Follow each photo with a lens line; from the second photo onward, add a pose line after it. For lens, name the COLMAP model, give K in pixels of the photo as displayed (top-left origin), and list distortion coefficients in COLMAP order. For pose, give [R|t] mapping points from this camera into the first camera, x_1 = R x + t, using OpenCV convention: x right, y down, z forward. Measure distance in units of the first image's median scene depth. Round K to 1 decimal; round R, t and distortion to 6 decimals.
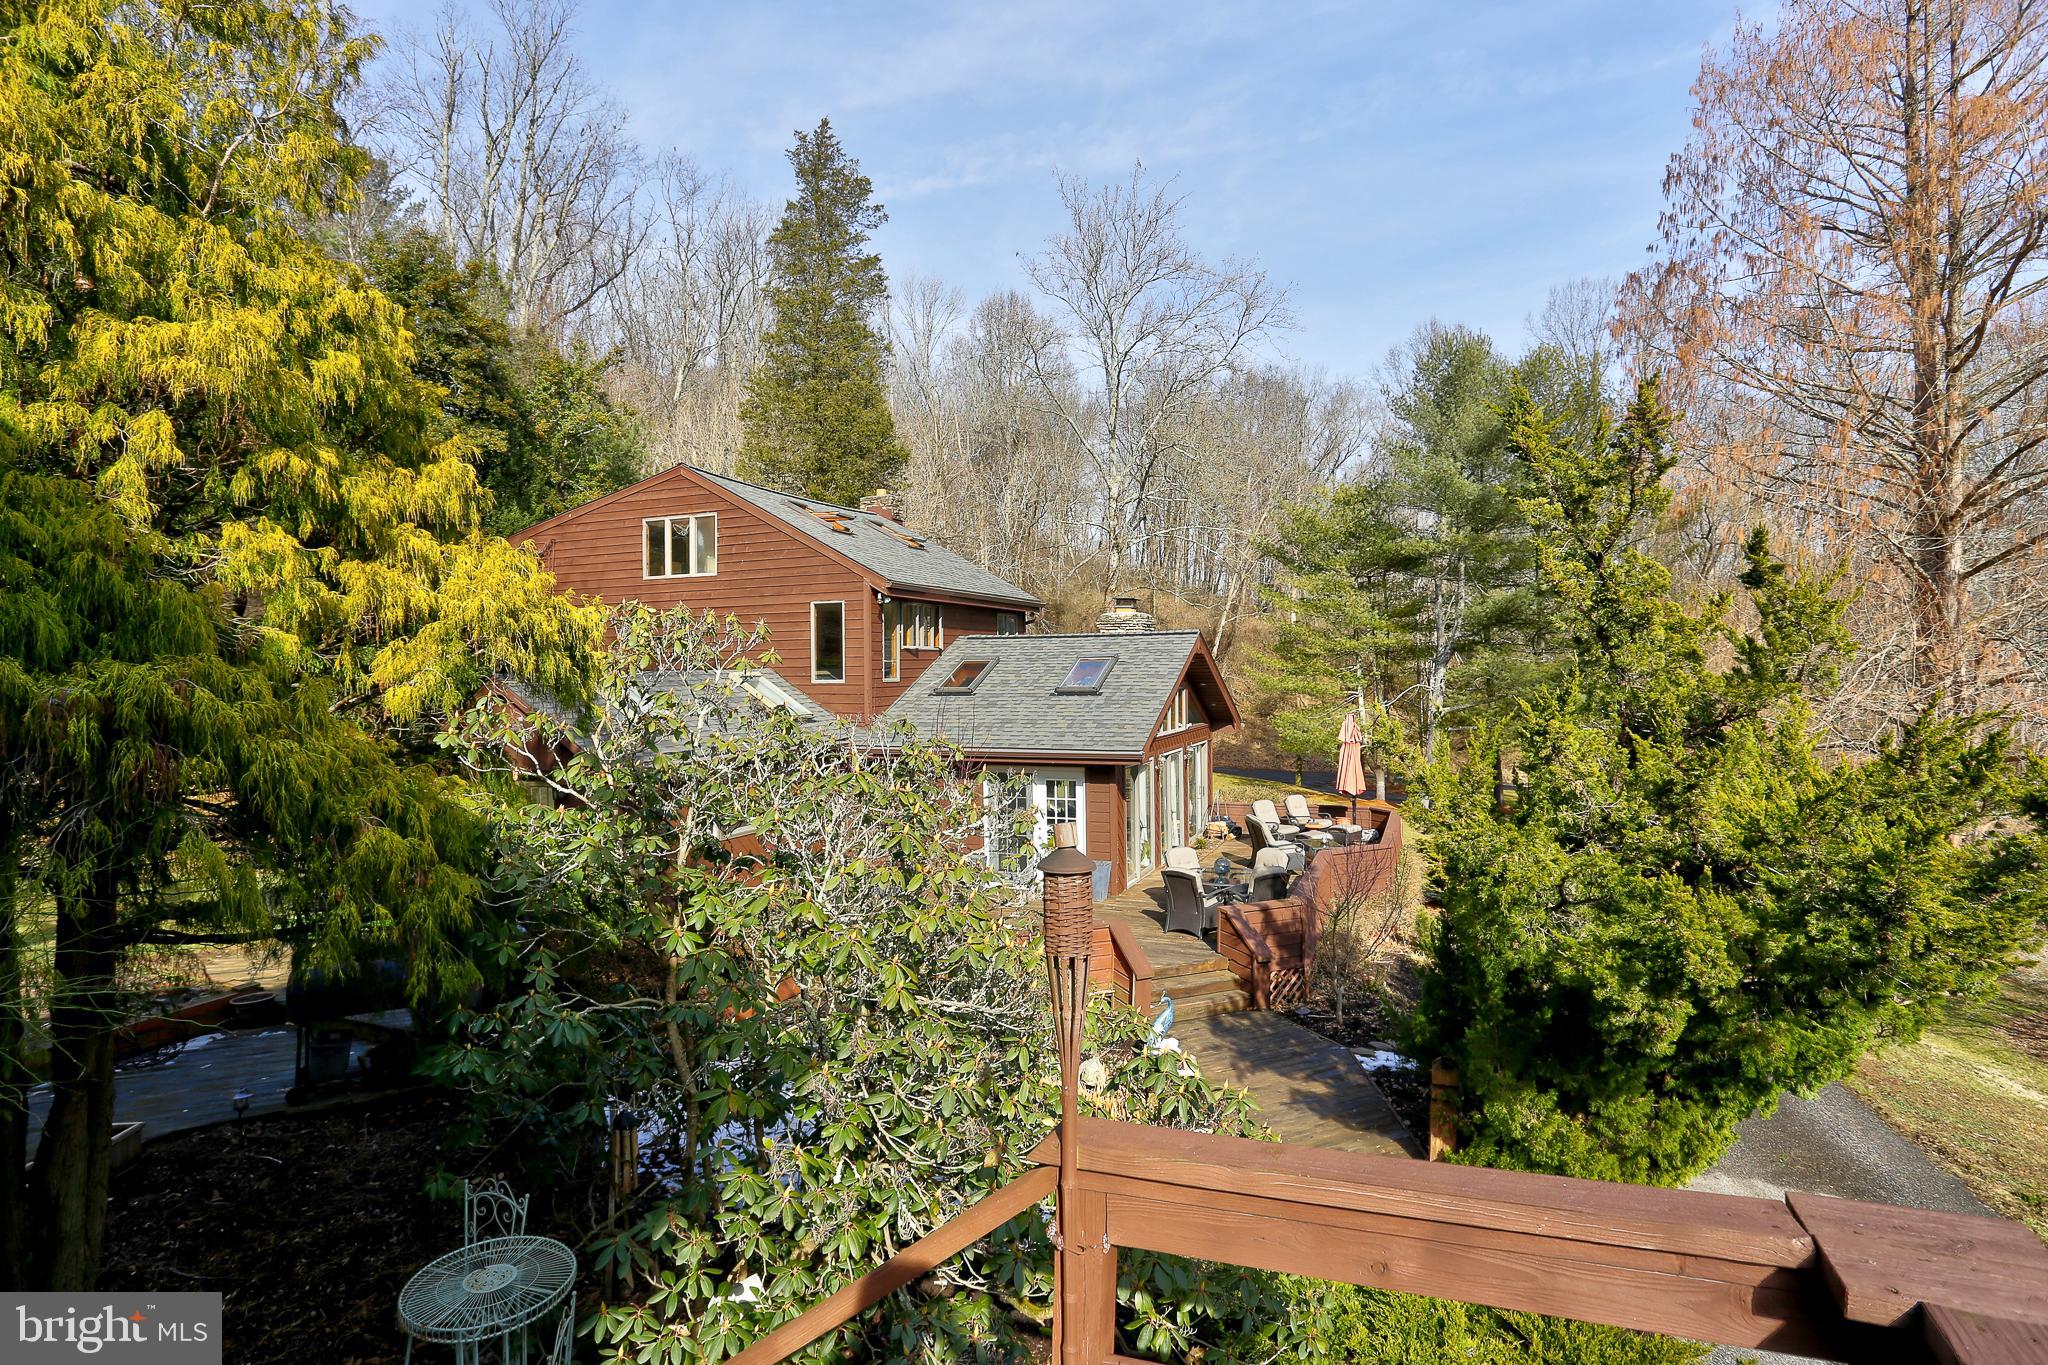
lens RADIAL K [[1020.0, 0, 994.0], [0, 1020.0, 640.9], [0, 0, 1]] dist [-0.054133, 0.007453]
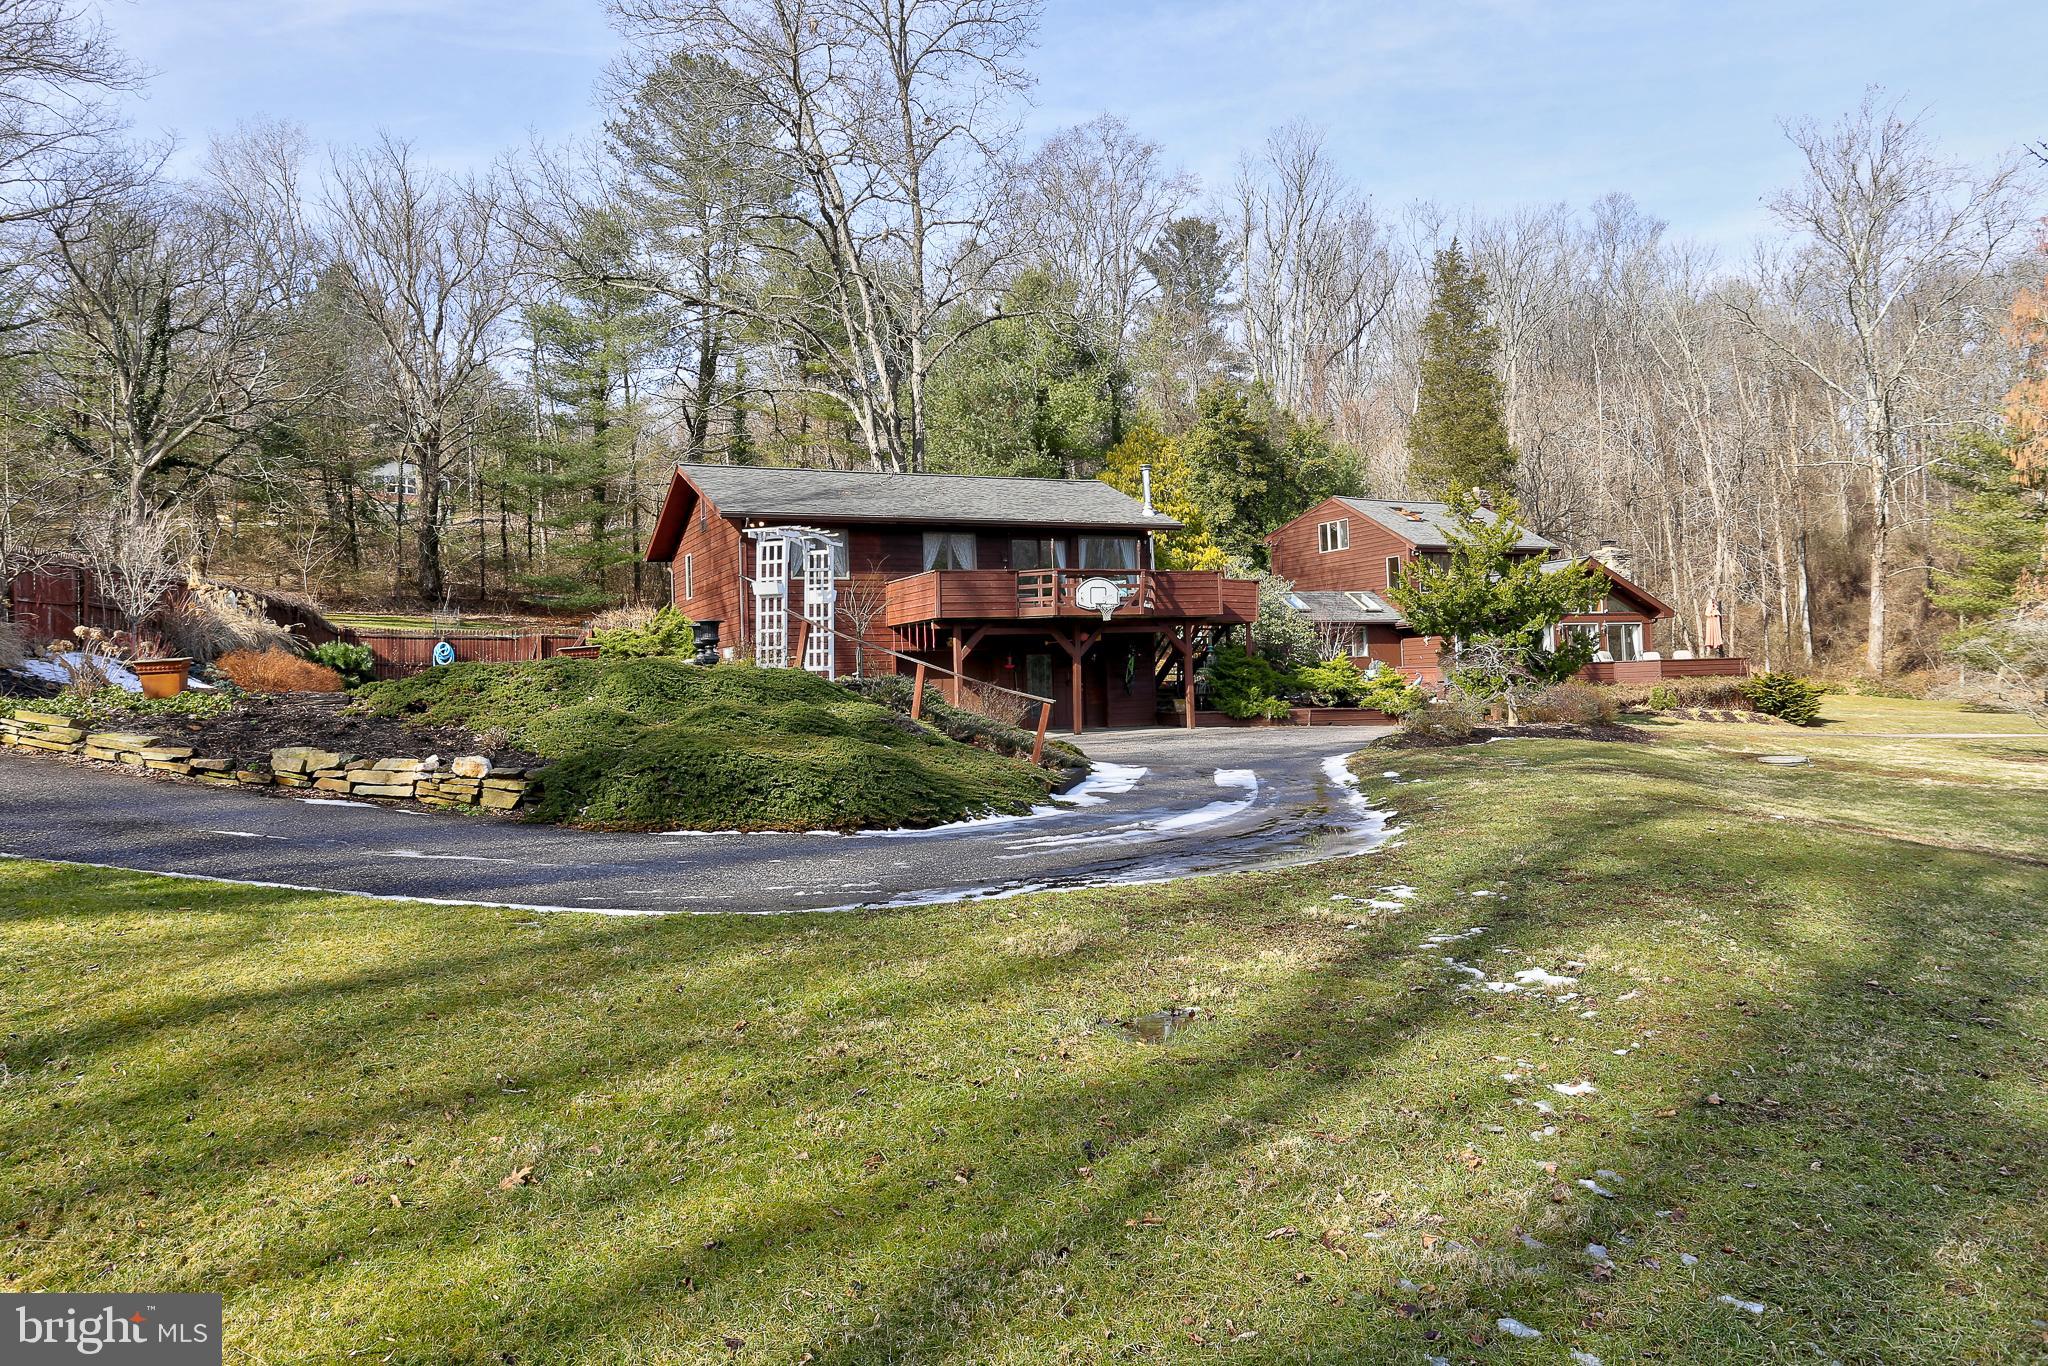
lens RADIAL K [[1419.5, 0, 1024.9], [0, 1419.5, 686.6], [0, 0, 1]] dist [-0.000330, -0.000047]
pose [[0.760376, -0.013924, -0.649334, 1.072016], [0.033066, 0.999304, 0.017292, 0.141103], [0.648641, -0.034619, 0.760307, -1.596564]]
